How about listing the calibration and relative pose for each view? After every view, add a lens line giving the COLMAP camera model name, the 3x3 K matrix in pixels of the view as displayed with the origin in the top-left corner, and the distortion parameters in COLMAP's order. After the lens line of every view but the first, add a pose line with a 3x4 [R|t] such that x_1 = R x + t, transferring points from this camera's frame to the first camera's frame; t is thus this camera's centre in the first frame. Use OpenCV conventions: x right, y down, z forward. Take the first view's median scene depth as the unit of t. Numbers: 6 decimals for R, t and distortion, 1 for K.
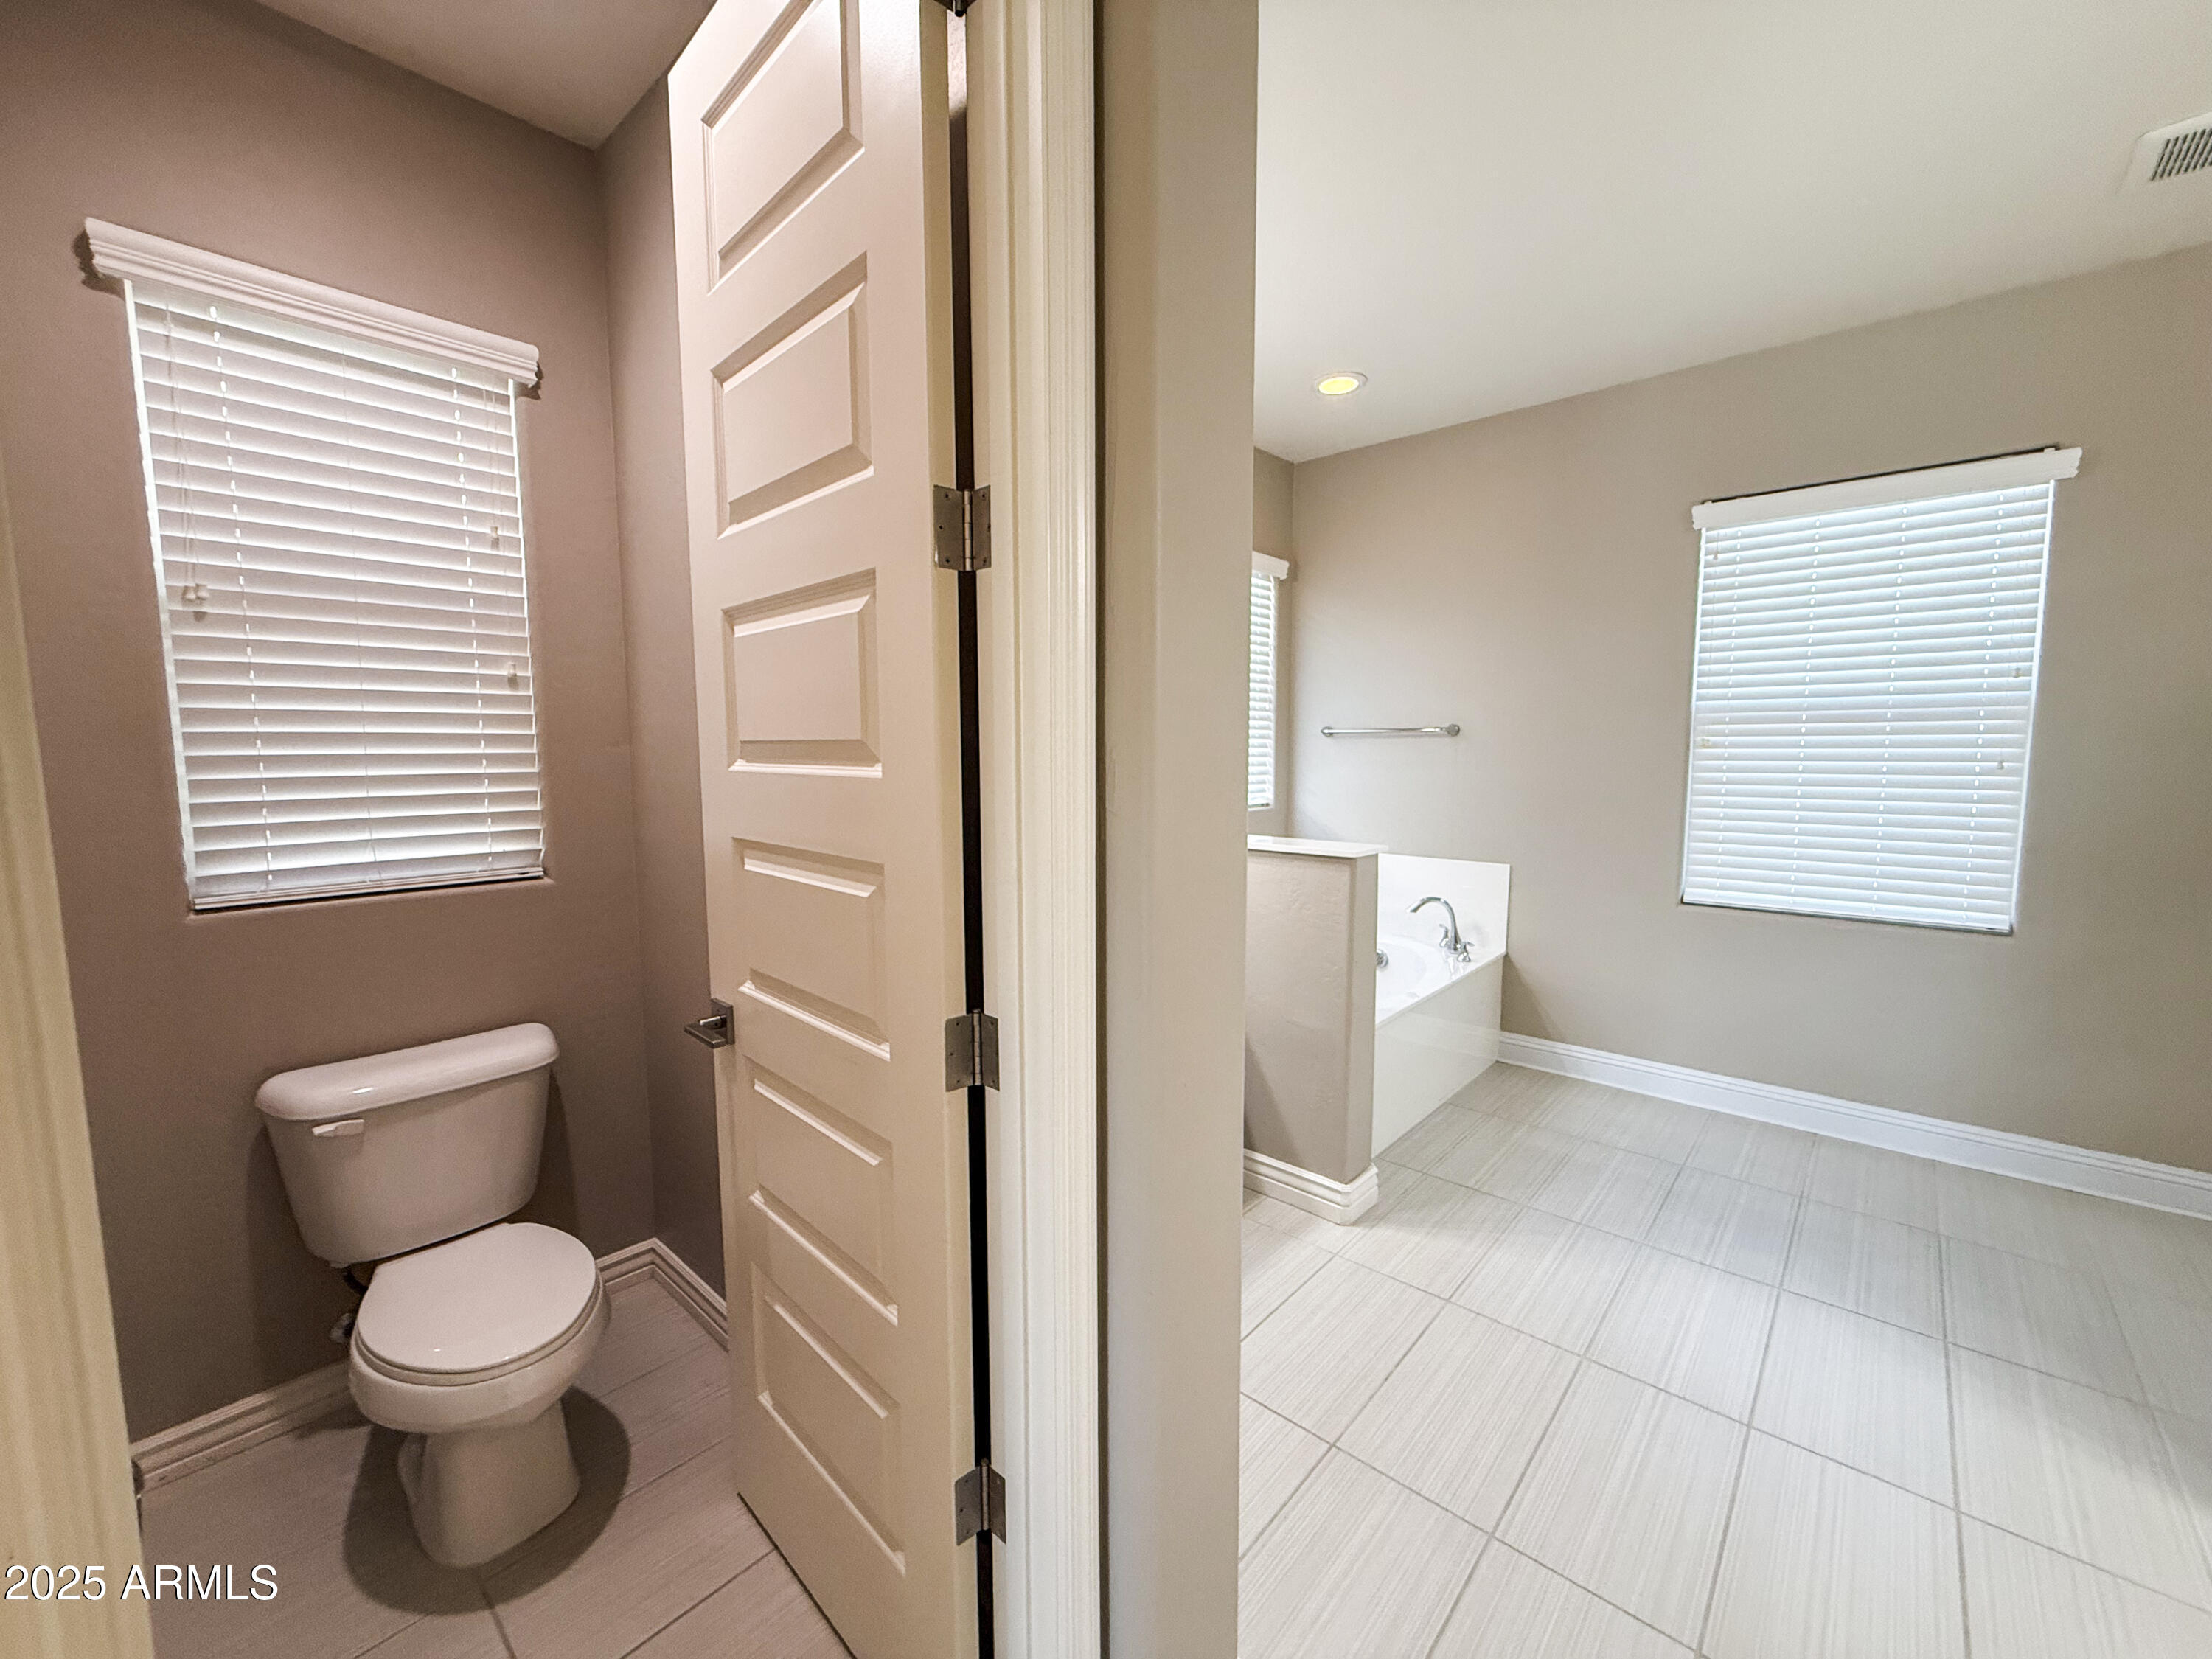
lens RADIAL K [[884.9, 0, 1104.8], [0, 884.9, 826.2], [0, 0, 1]] dist [0.000089, -0.000072]
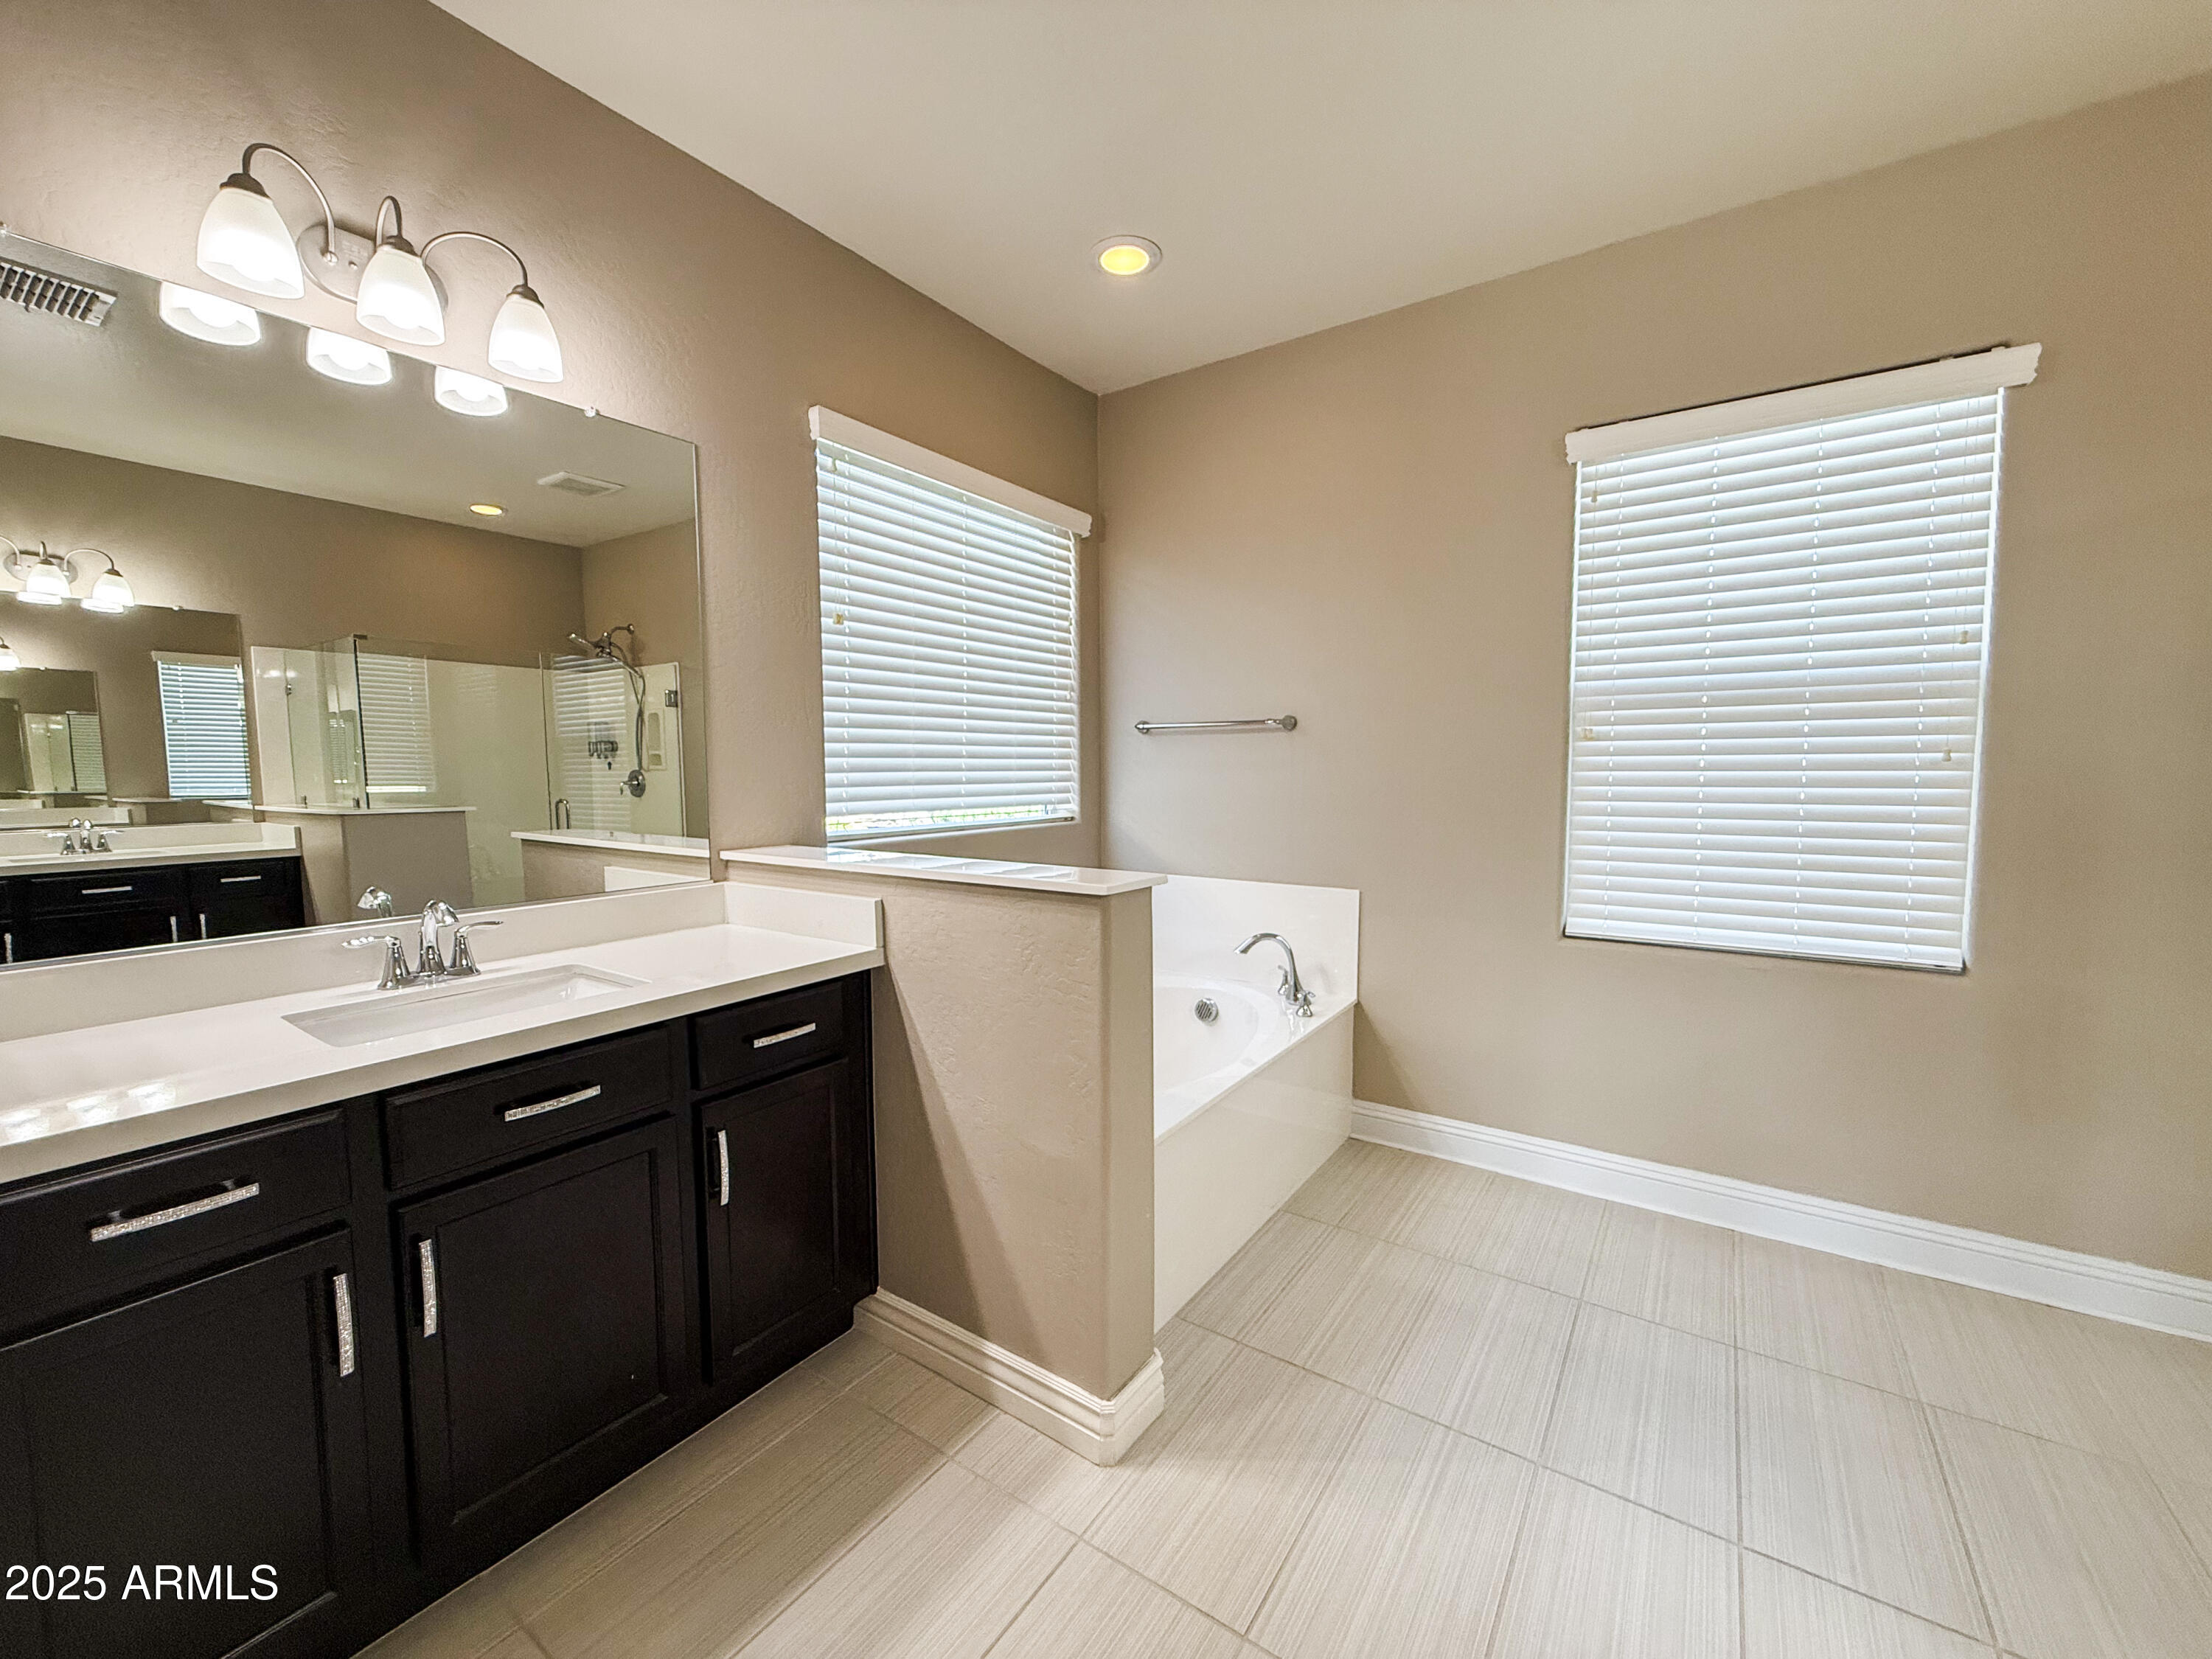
lens RADIAL K [[891.9, 0, 1102.3], [0, 891.9, 823.8], [0, 0, 1]] dist [-0.000741, 0.000134]
pose [[0.992084, -0.010448, 0.125144, 0.150033], [0.013383, 0.999654, -0.022638, -0.001433], [-0.124865, 0.024133, 0.991880, 0.269650]]
